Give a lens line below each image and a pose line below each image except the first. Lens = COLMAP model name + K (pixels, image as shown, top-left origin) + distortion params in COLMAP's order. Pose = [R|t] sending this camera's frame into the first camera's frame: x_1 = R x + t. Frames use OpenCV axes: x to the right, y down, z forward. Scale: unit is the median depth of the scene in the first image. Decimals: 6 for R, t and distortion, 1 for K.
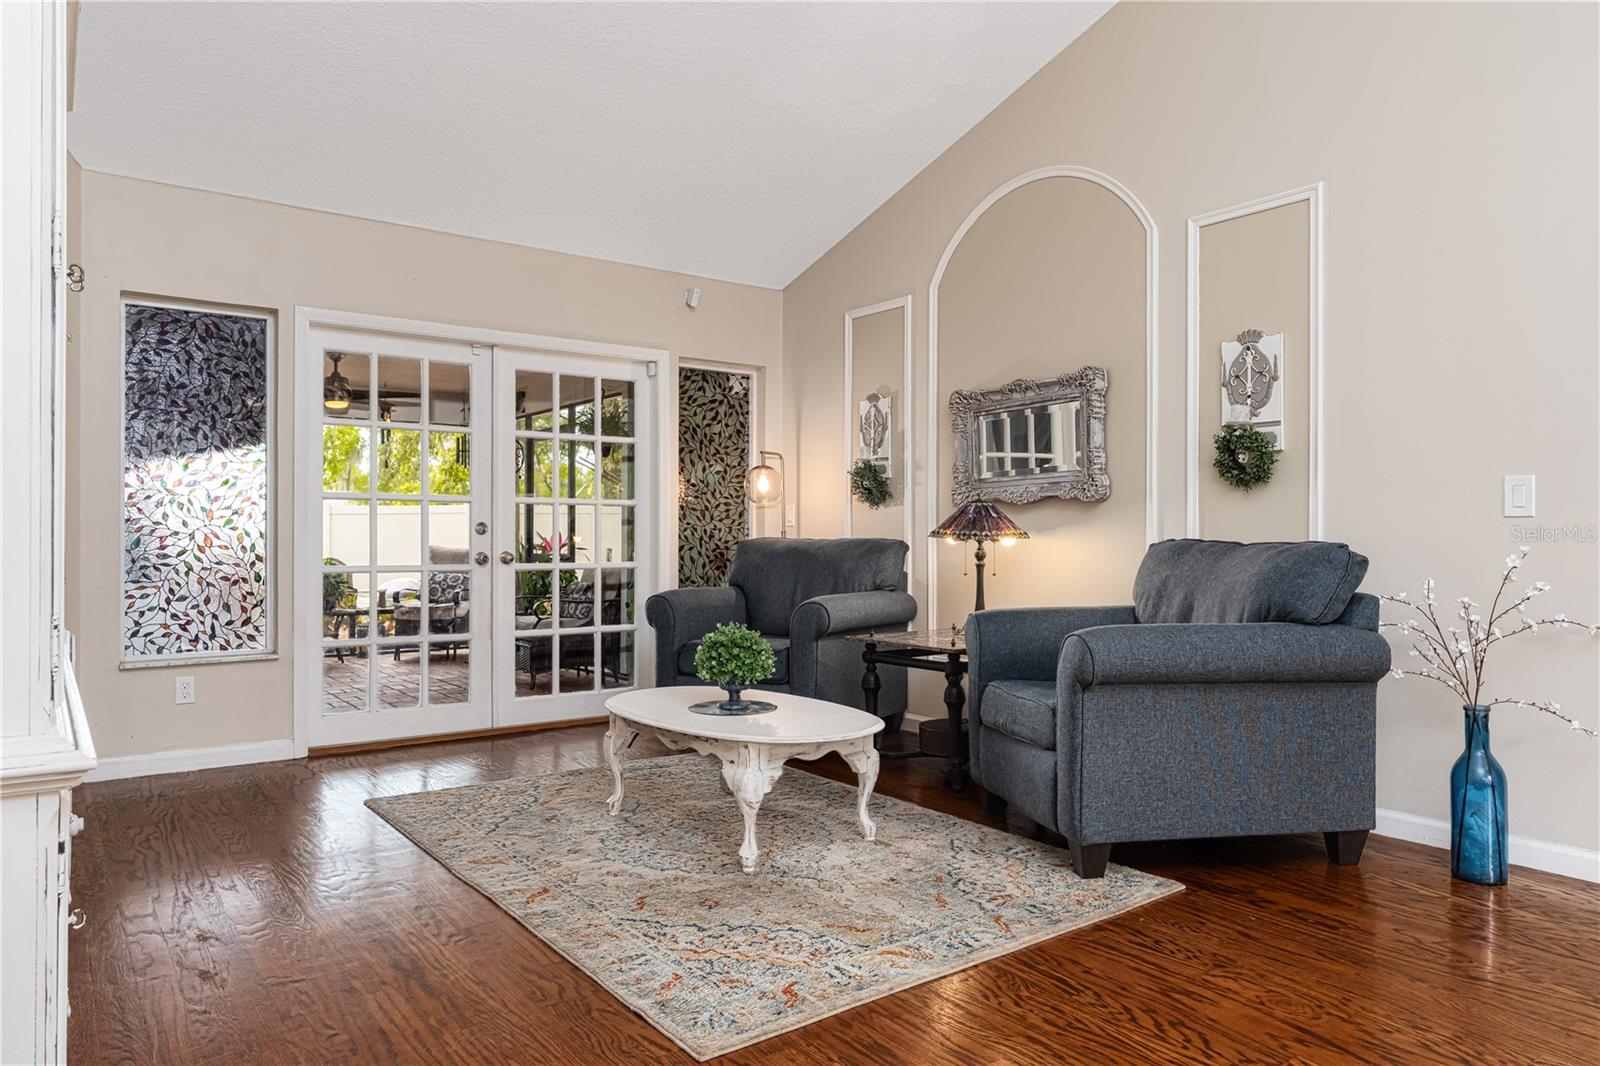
lens RADIAL K [[1050.2, 0, 800.0], [0, 1050.2, 536.1], [0, 0, 1]] dist [0.000879, 0.000022]
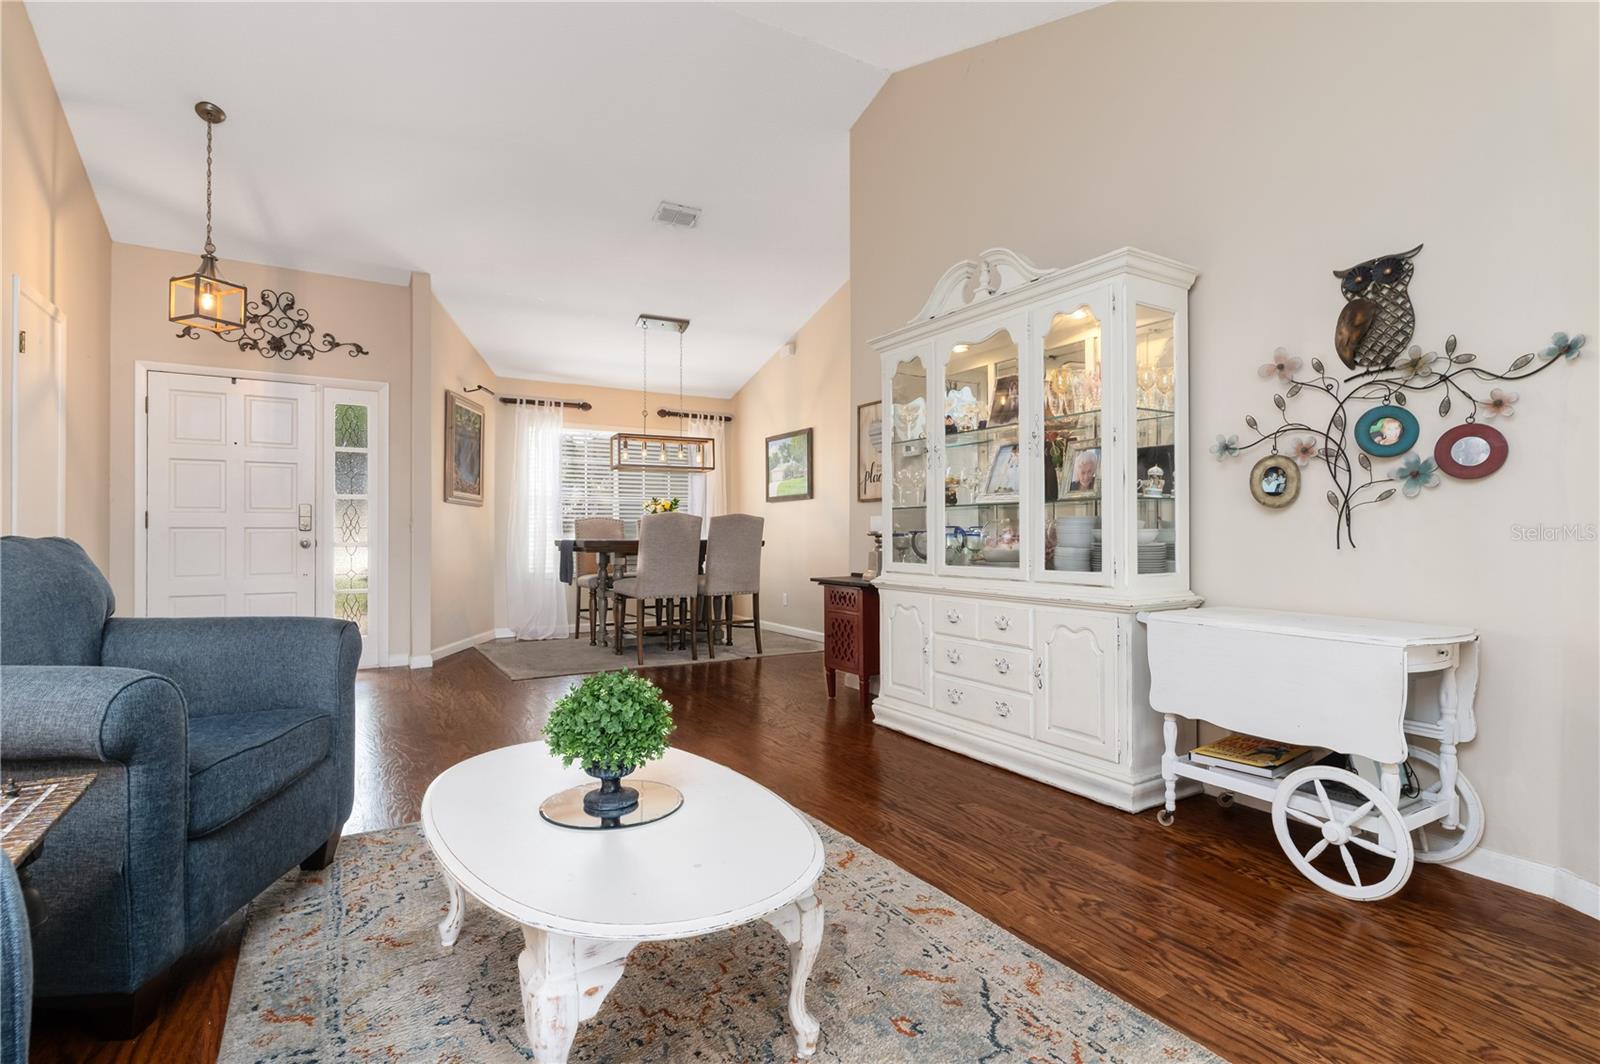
lens RADIAL K [[775.0, 0, 802.5], [0, 775.0, 521.7], [0, 0, 1]] dist [-0.003889, -0.000734]
pose [[-0.996488, 0.000280, 0.083735, -0.236601], [-0.000845, 0.999910, -0.013407, -0.001005], [-0.083731, -0.013431, -0.996398, 1.582841]]
